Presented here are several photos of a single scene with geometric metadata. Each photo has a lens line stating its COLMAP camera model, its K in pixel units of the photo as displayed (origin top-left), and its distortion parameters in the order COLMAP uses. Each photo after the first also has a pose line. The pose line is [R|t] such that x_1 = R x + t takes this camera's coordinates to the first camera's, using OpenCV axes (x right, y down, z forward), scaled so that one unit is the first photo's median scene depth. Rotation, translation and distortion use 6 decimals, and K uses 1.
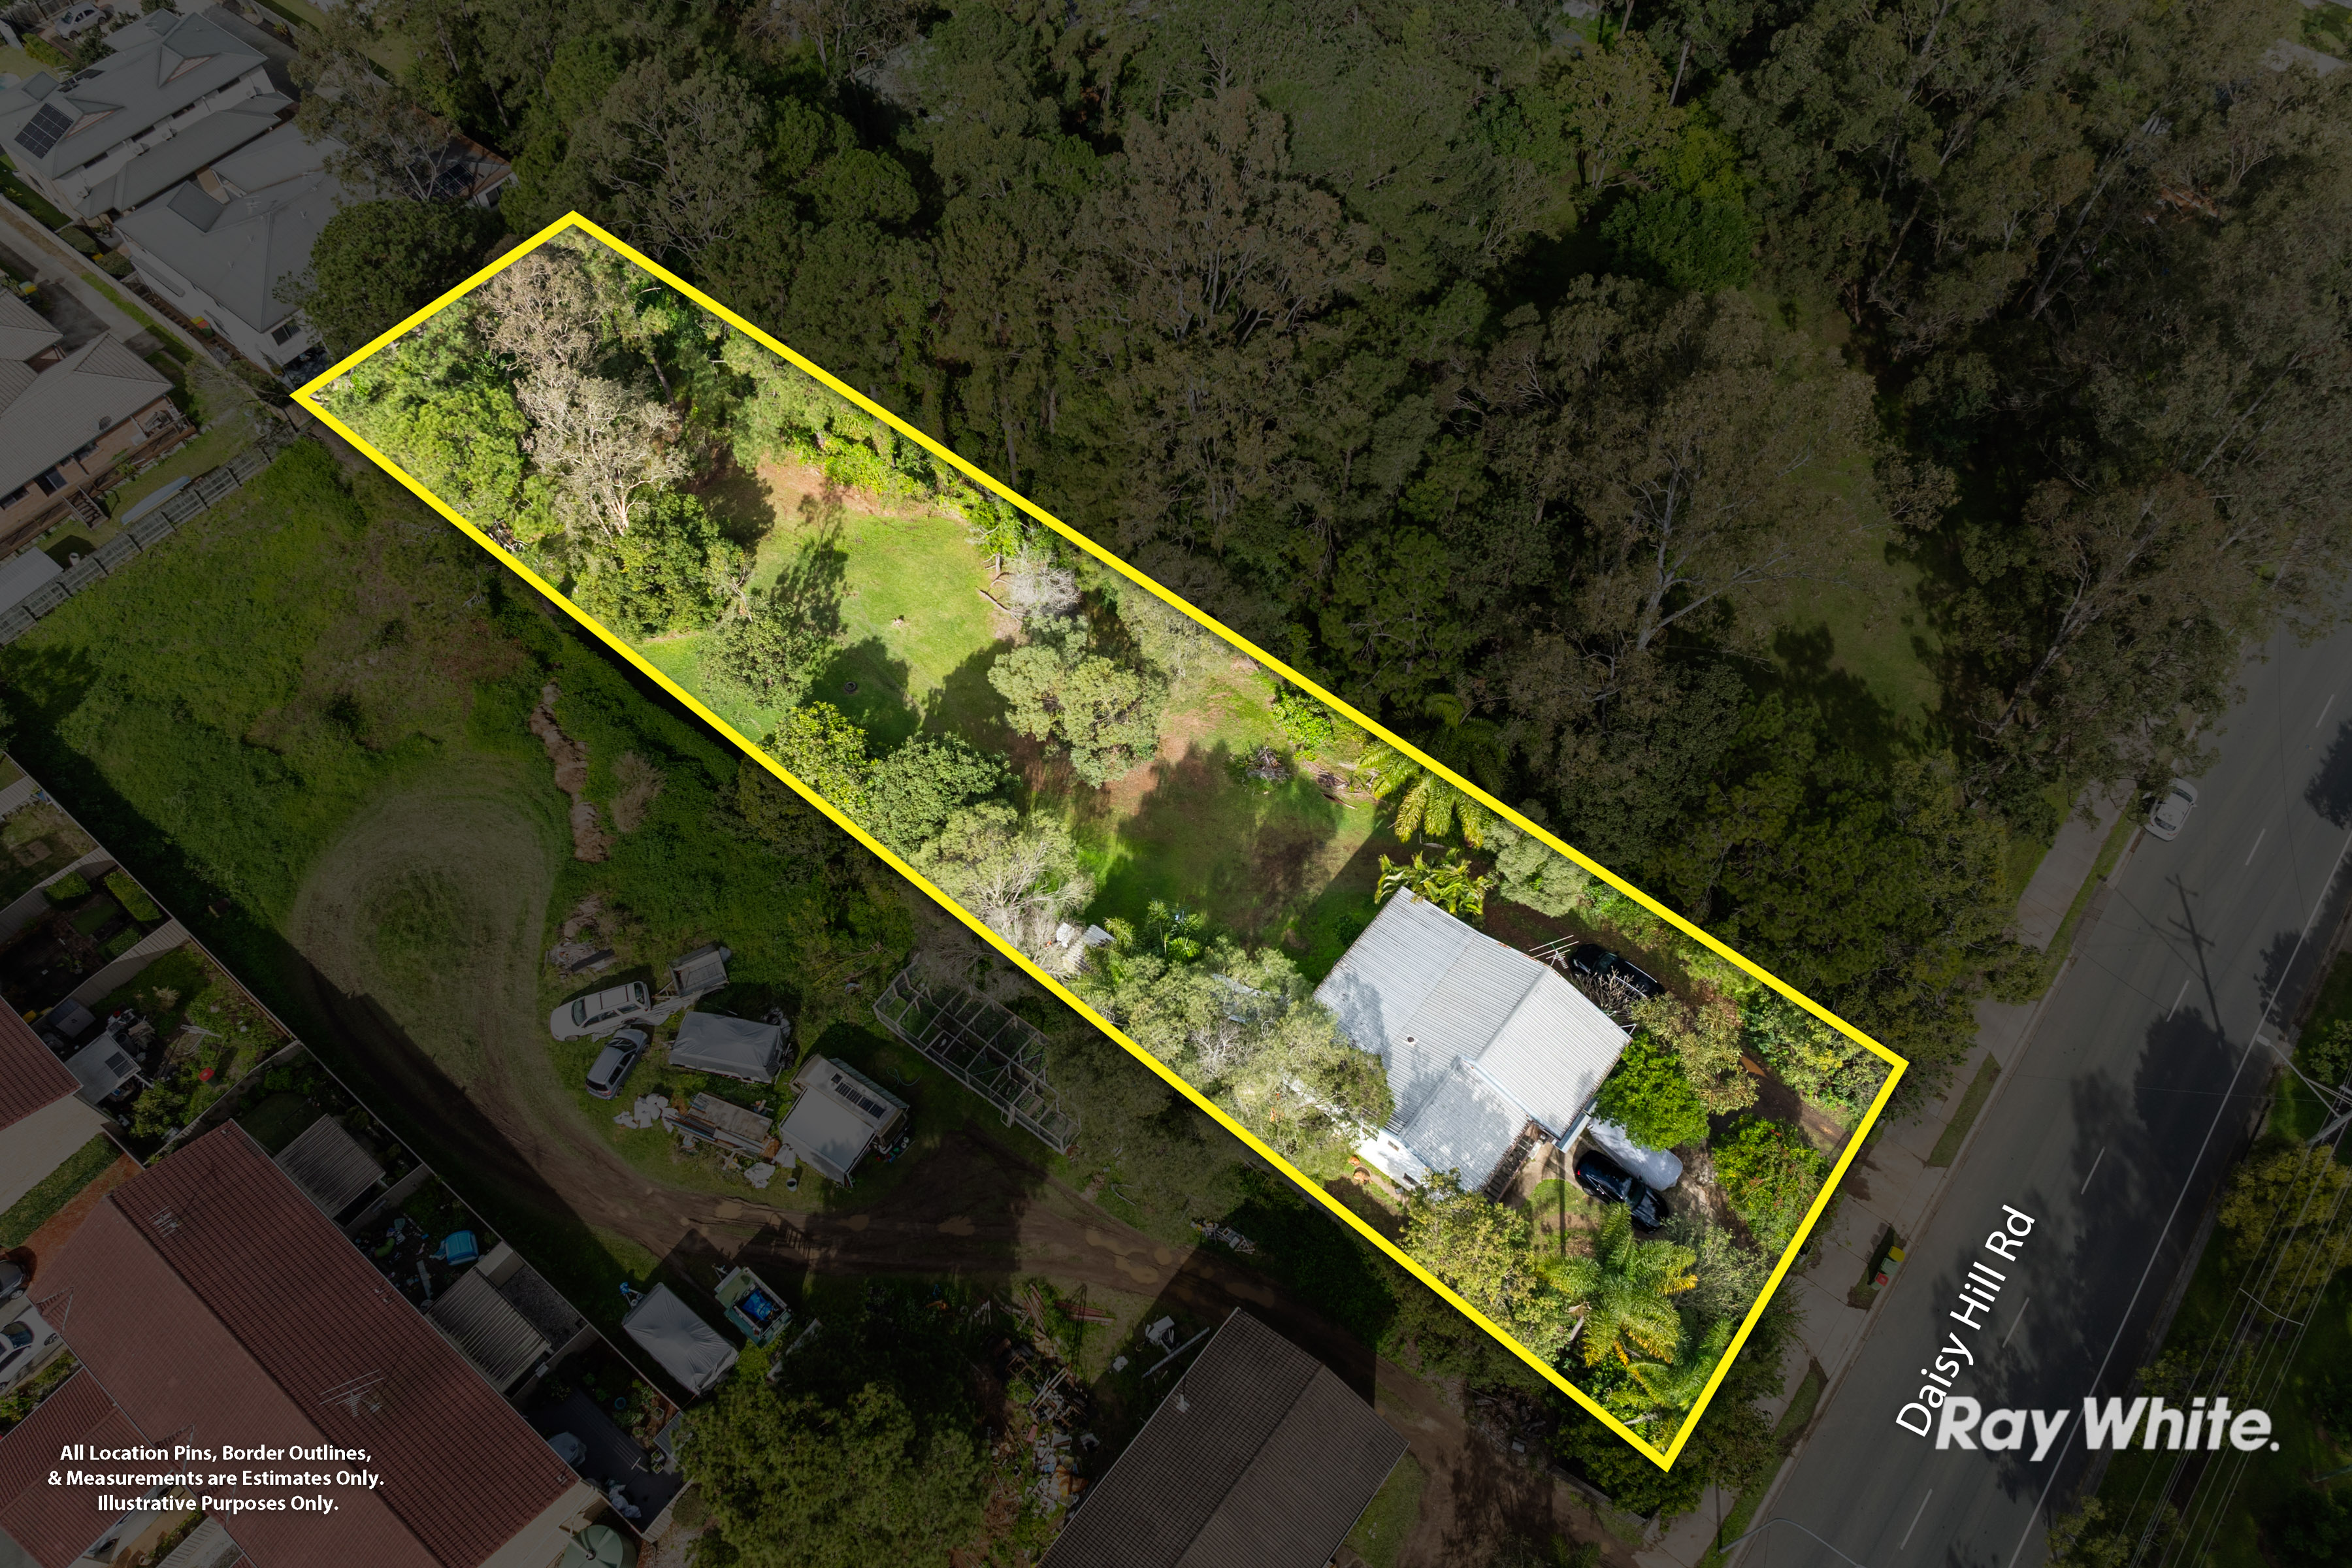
lens RADIAL K [[1656.3, 0, 1176.0], [0, 1656.3, 784.0], [0, 0, 1]] dist [-0.032319, -0.006279]
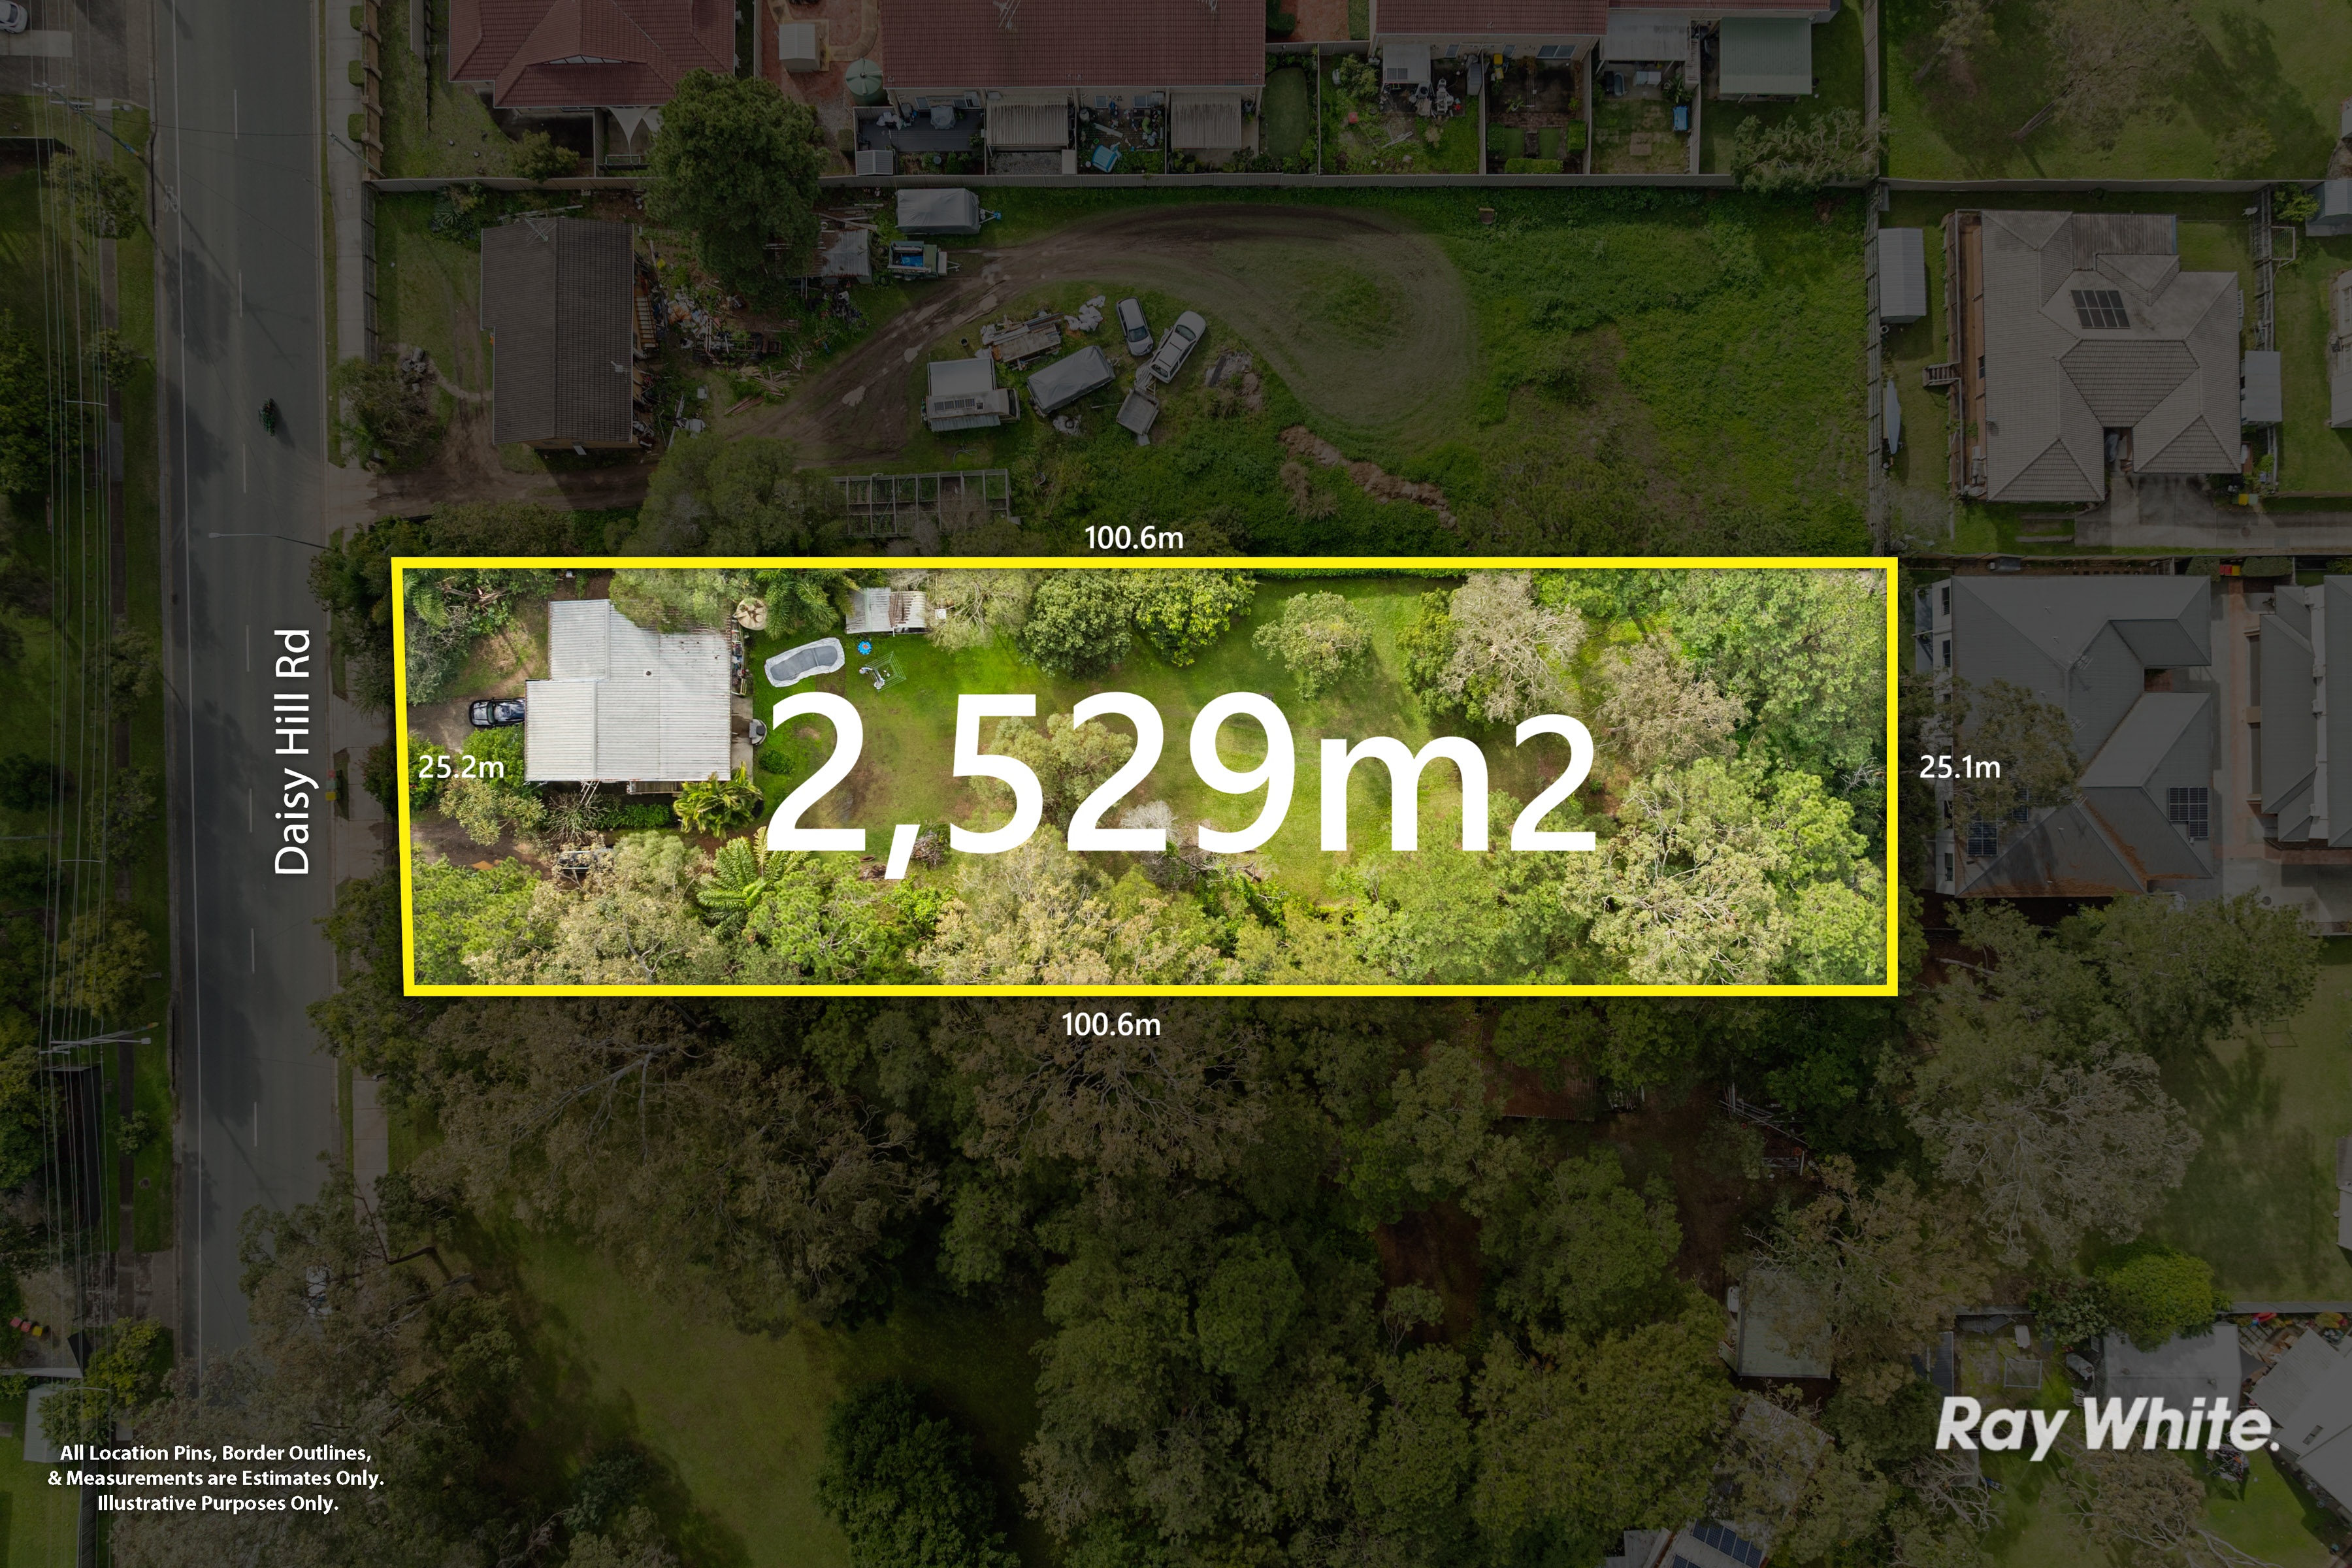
lens RADIAL K [[1656.3, 0, 1176.0], [0, 1656.3, 784.0], [0, 0, 1]] dist [-0.032319, -0.006279]
pose [[-0.777390, 0.629018, -0.001073, -0.132114], [-0.532541, -0.657247, 0.533317, -0.820273], [0.334761, 0.415167, 0.845914, 0.032571]]
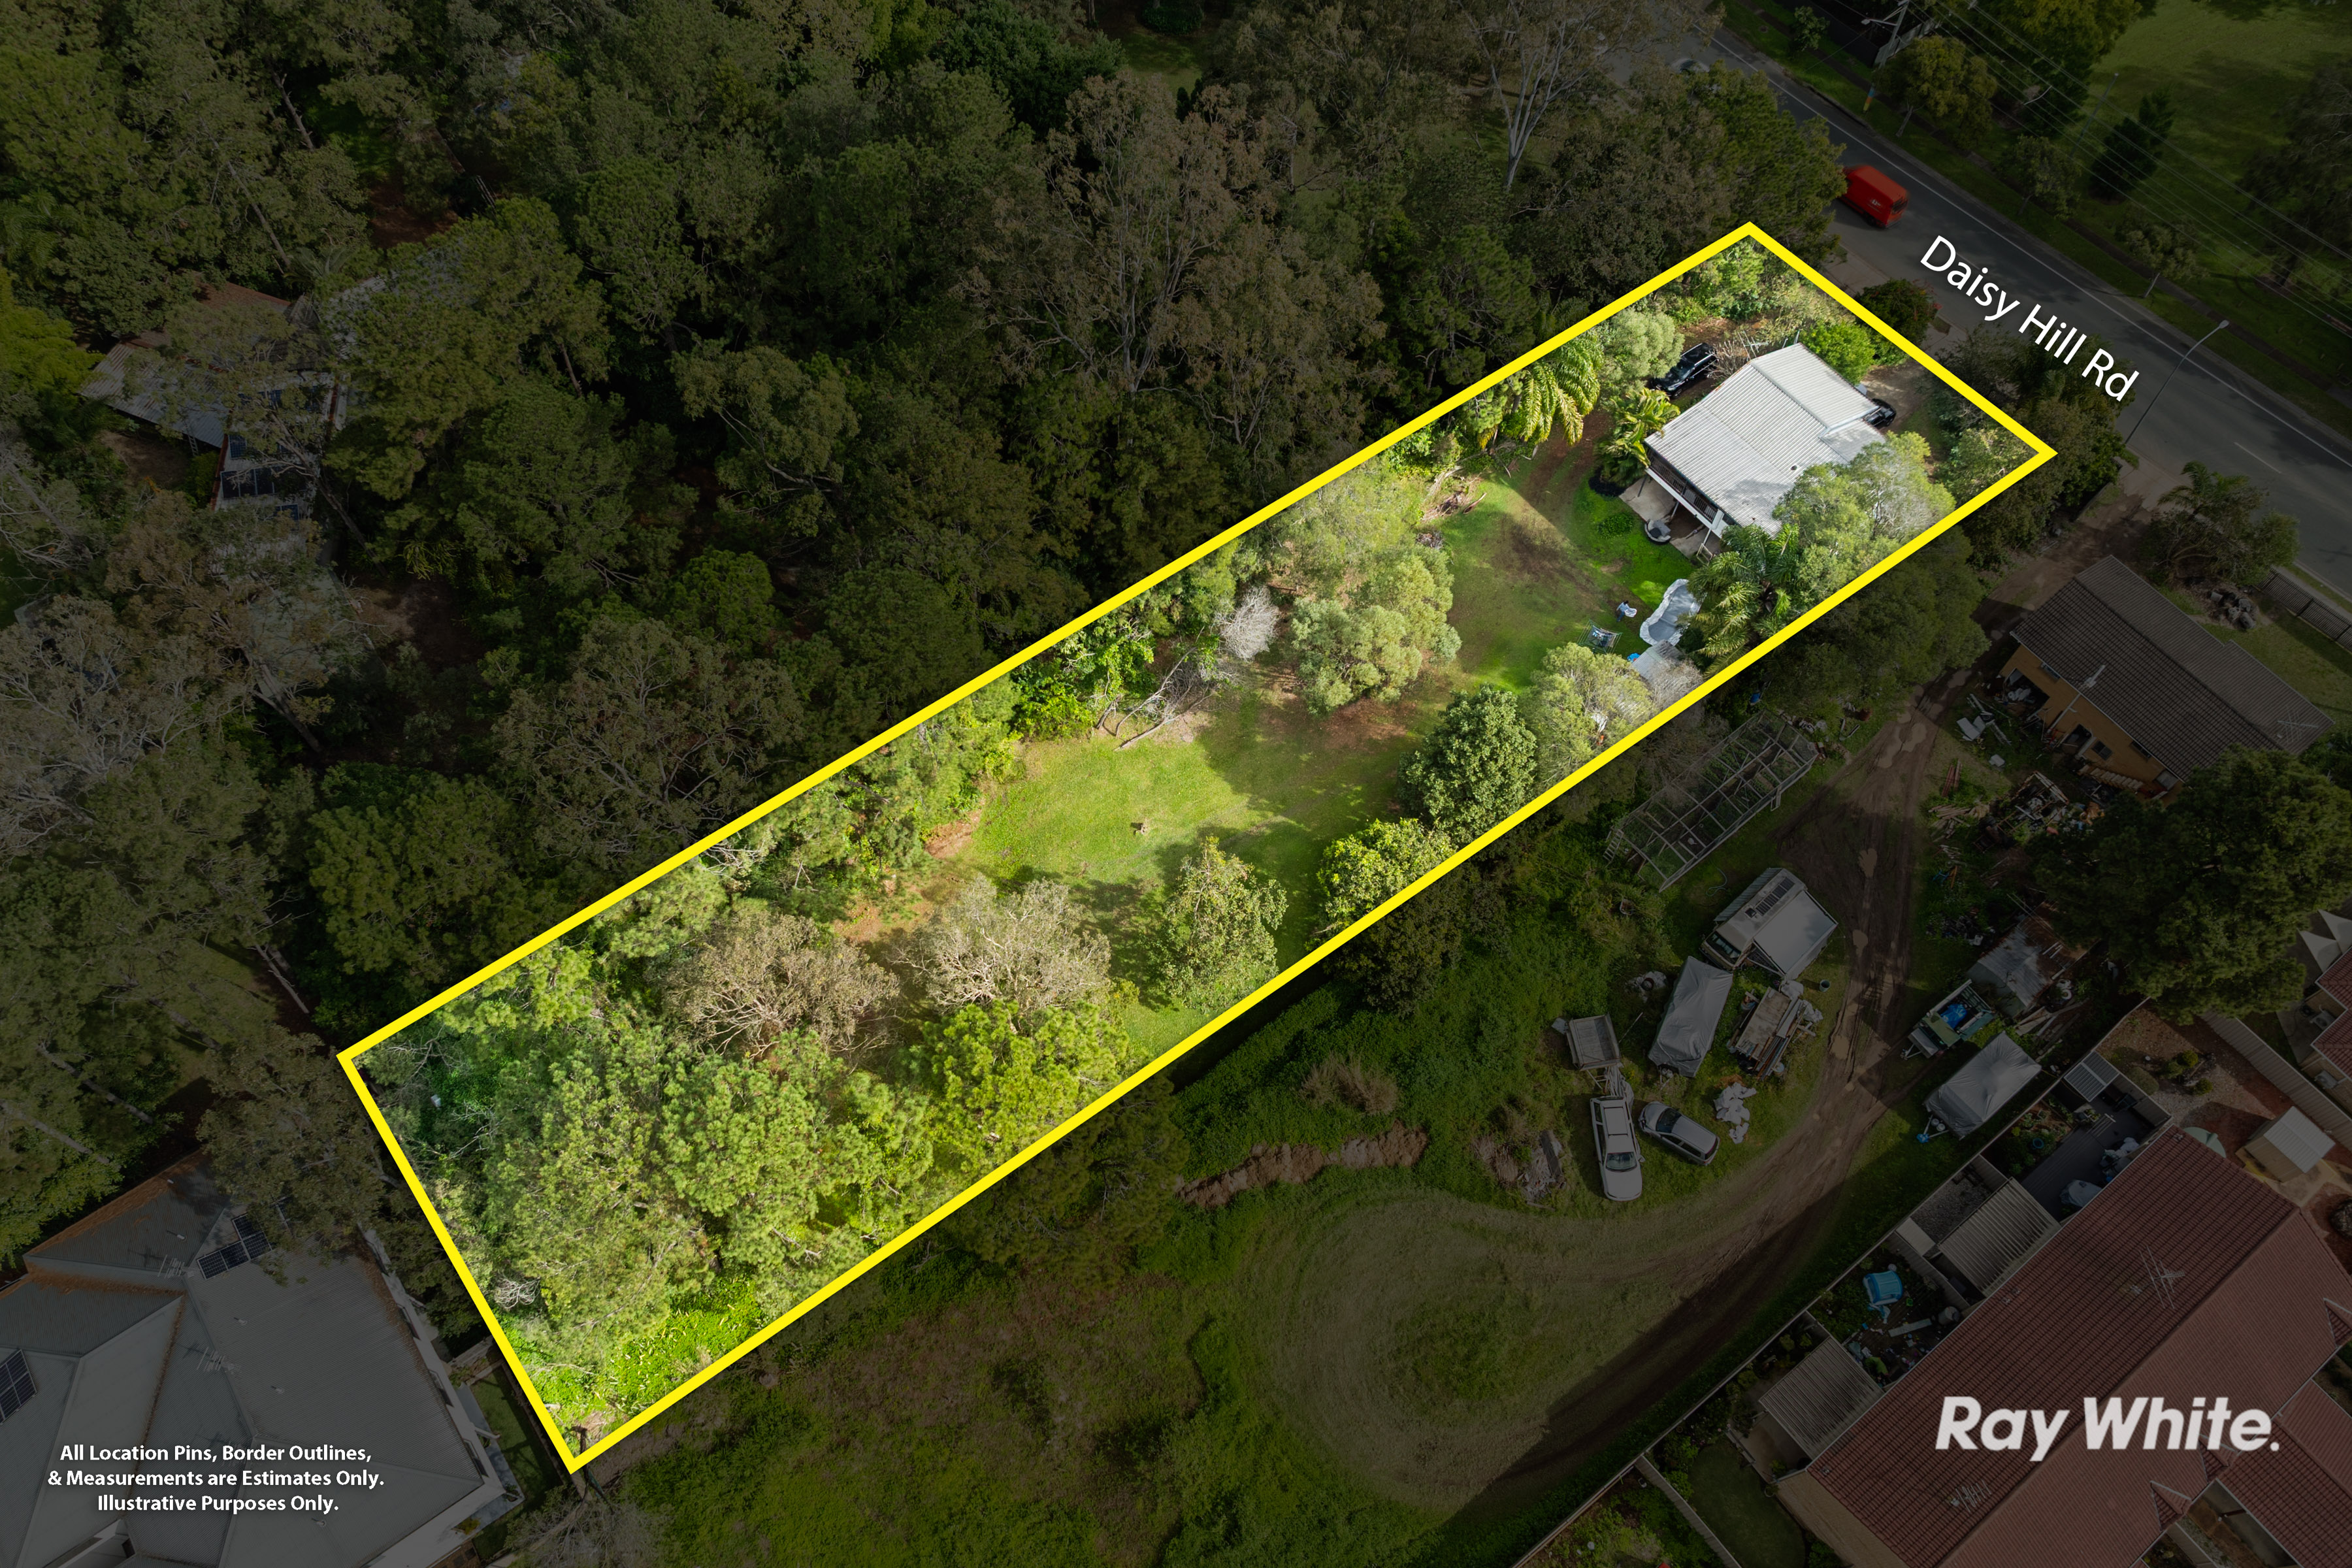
lens RADIAL K [[1656.3, 0, 1176.0], [0, 1656.3, 784.0], [0, 0, 1]] dist [-0.032319, -0.006279]
pose [[0.256746, -0.835299, 0.486165, -0.723948], [0.815037, 0.457472, 0.355576, -0.515419], [-0.519419, 0.304950, 0.798254, 0.324973]]
